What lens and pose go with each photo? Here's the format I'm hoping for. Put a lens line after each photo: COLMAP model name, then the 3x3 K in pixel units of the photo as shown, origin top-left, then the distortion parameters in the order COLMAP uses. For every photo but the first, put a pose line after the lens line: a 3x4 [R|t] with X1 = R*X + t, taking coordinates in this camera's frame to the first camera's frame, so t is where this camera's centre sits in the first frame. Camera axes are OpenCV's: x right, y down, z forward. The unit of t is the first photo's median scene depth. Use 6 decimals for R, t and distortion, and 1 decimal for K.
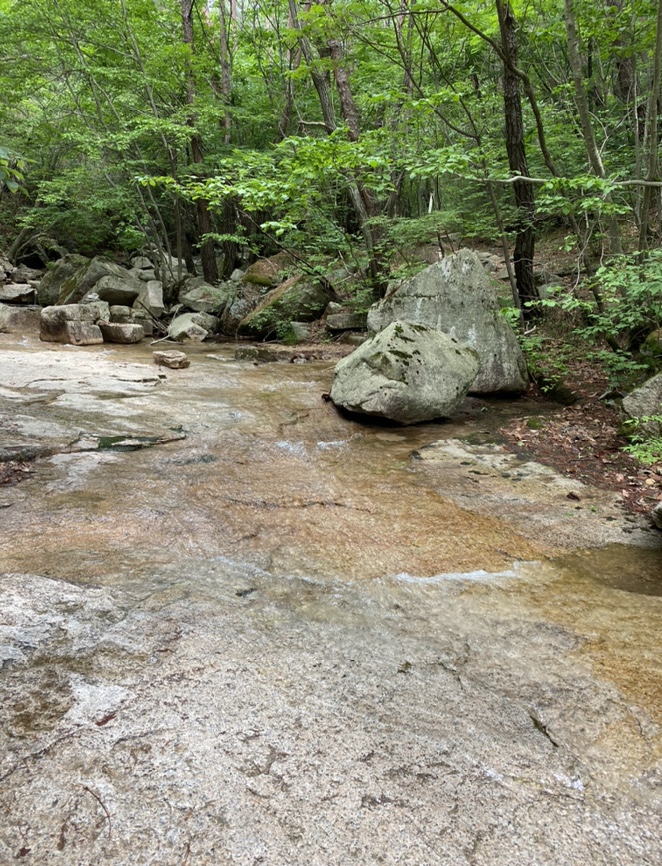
lens RADIAL K [[627.5, 0, 330.8], [0, 627.5, 433.3], [0, 0, 1]] dist [0.013087, -0.008798]
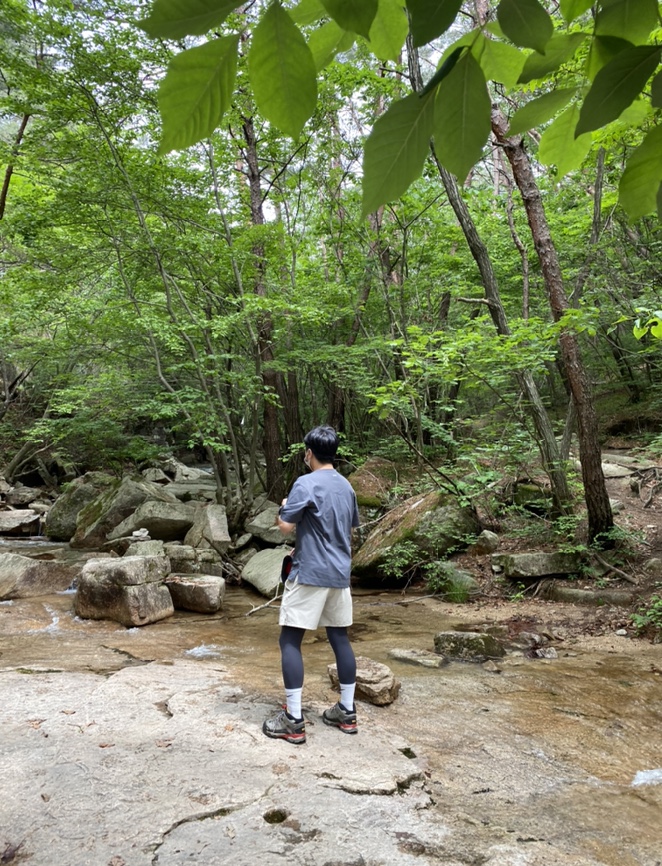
lens RADIAL K [[627.5, 0, 331.5], [0, 627.5, 432.5], [0, 0, 1]] dist [0.013087, -0.008798]
pose [[0.998418, -0.030371, 0.047317, -0.173993], [0.043407, 0.951252, -0.305345, -0.089691], [-0.035736, 0.306916, 0.951065, 0.253753]]
